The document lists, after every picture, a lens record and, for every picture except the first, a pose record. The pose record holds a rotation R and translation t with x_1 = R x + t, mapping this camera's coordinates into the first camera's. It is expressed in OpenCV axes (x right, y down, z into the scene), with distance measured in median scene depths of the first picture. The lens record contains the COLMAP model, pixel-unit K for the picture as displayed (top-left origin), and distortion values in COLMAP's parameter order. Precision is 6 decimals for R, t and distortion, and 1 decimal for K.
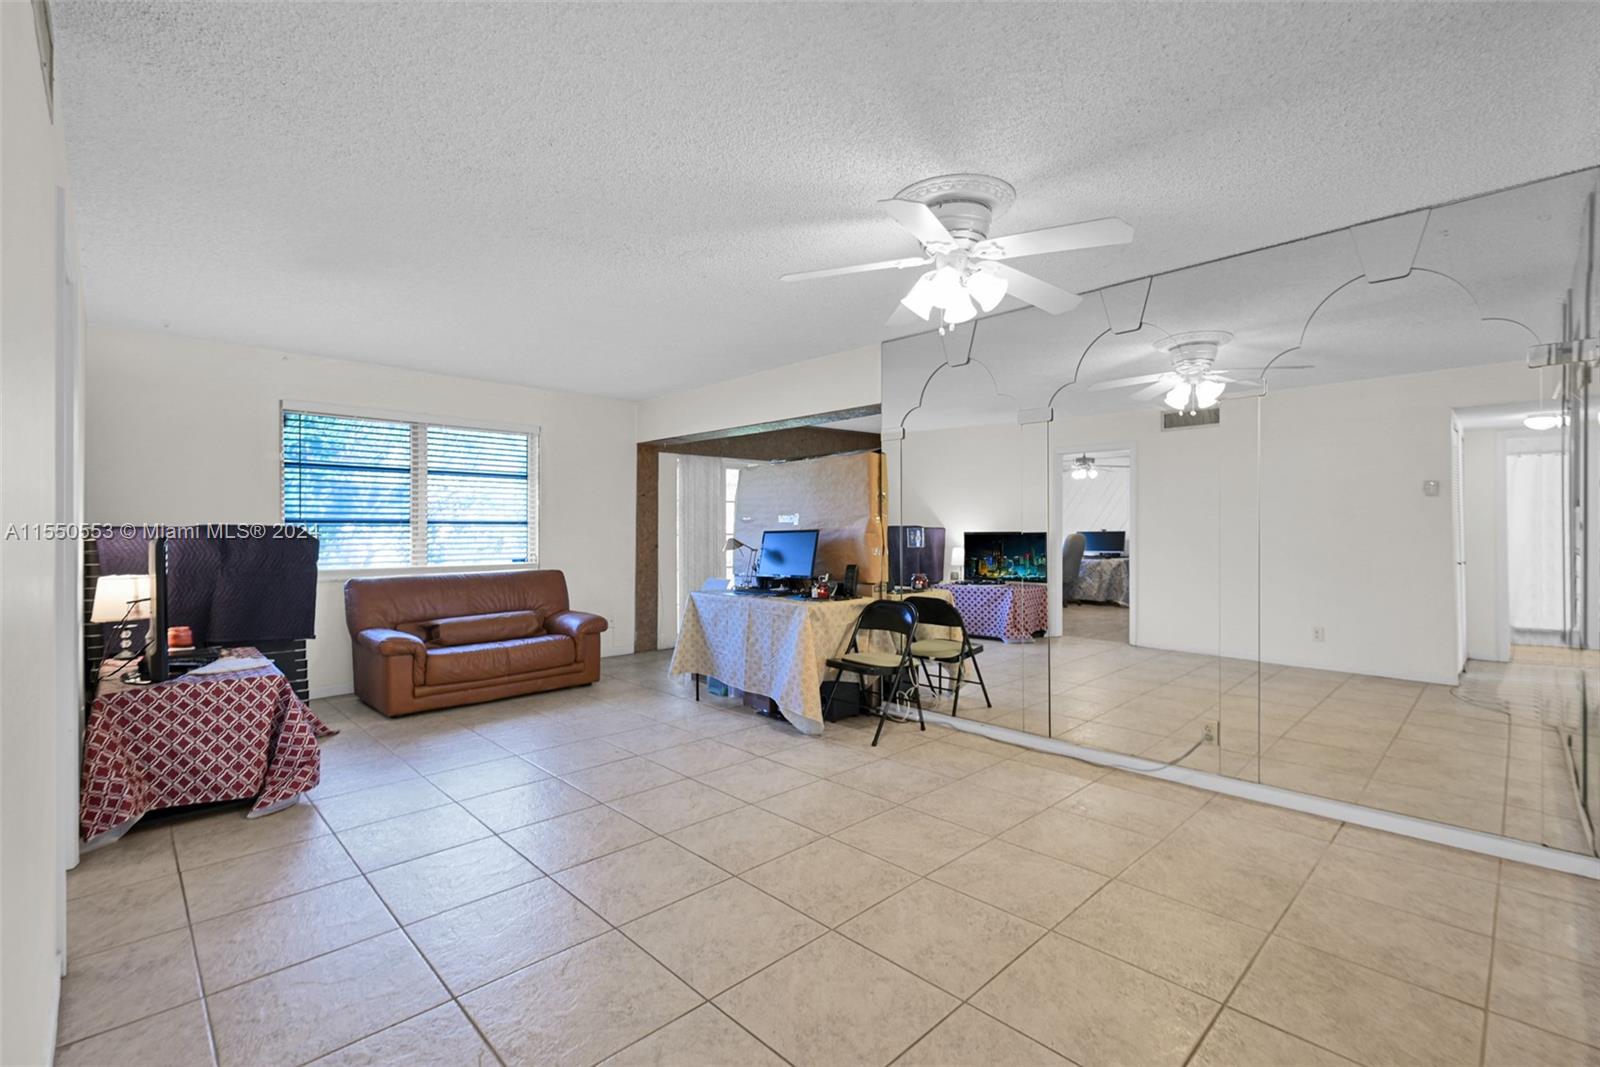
lens RADIAL K [[707.0, 0, 801.6], [0, 707.0, 522.8], [0, 0, 1]] dist [-0.001837, 0.002170]
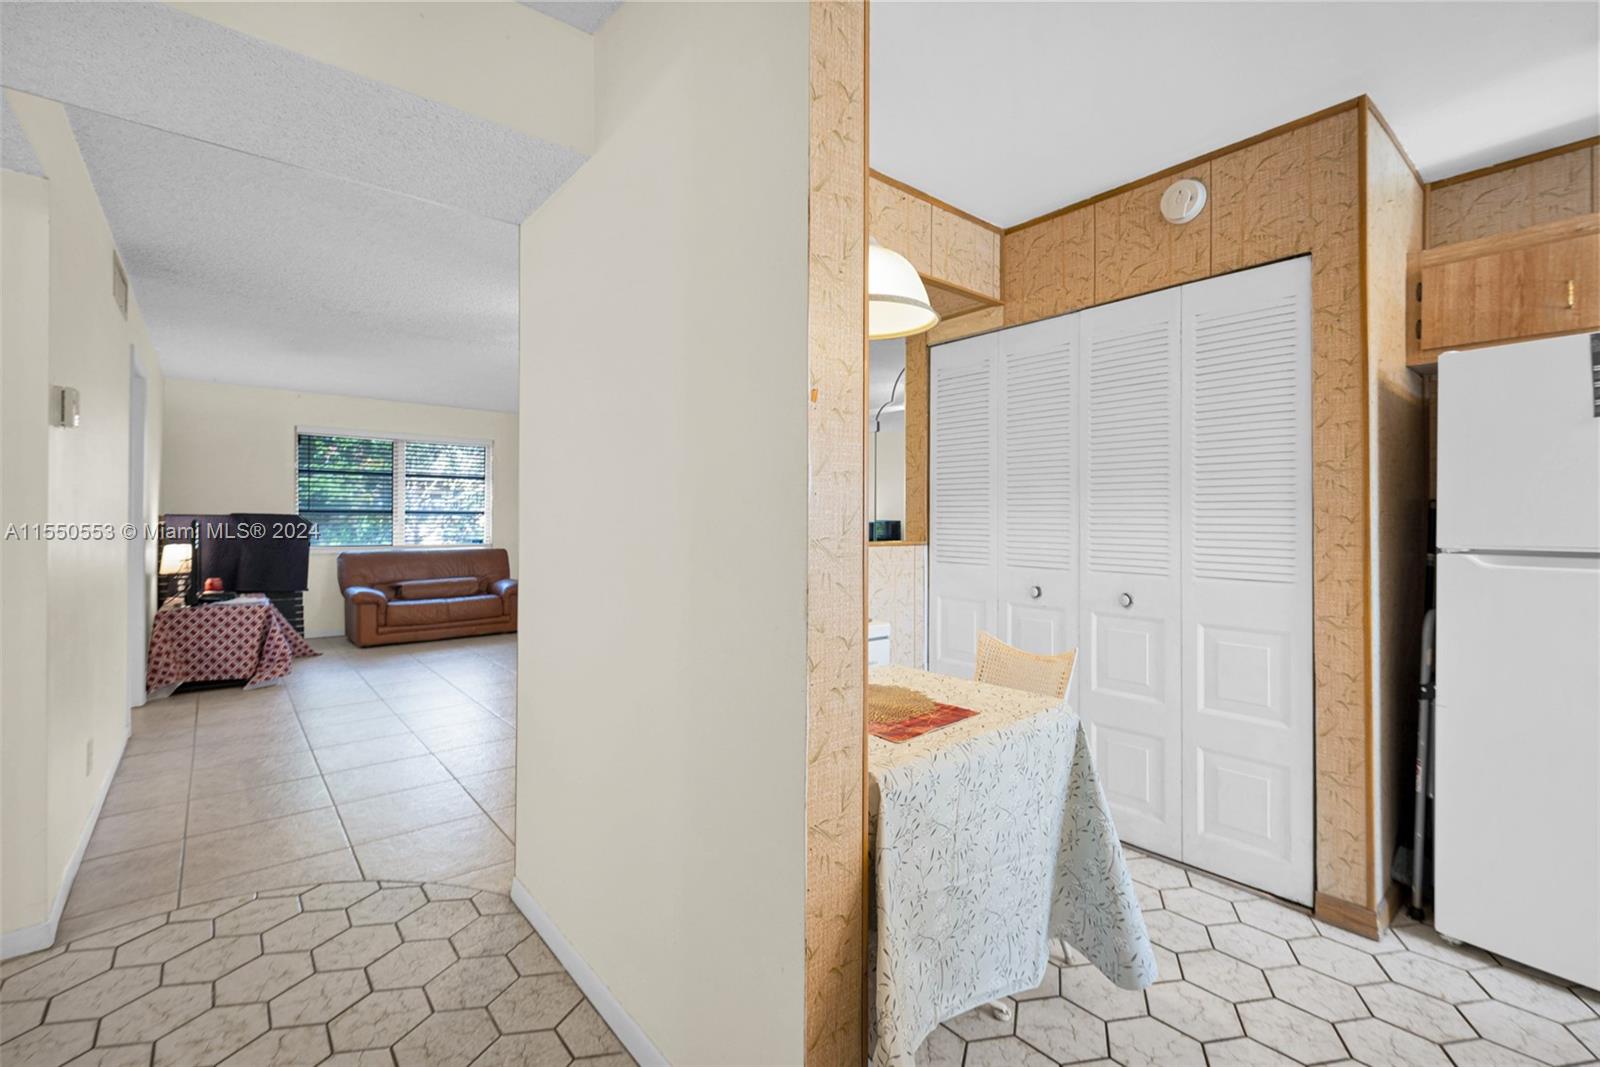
lens RADIAL K [[707.0, 0, 824.1], [0, 707.0, 510.3], [0, 0, 1]] dist [-0.001837, 0.002170]
pose [[0.997998, 0.003518, -0.063143, 0.638951], [-0.003951, 0.999970, -0.006724, 0.002523], [0.063118, 0.006960, 0.997982, -0.538239]]
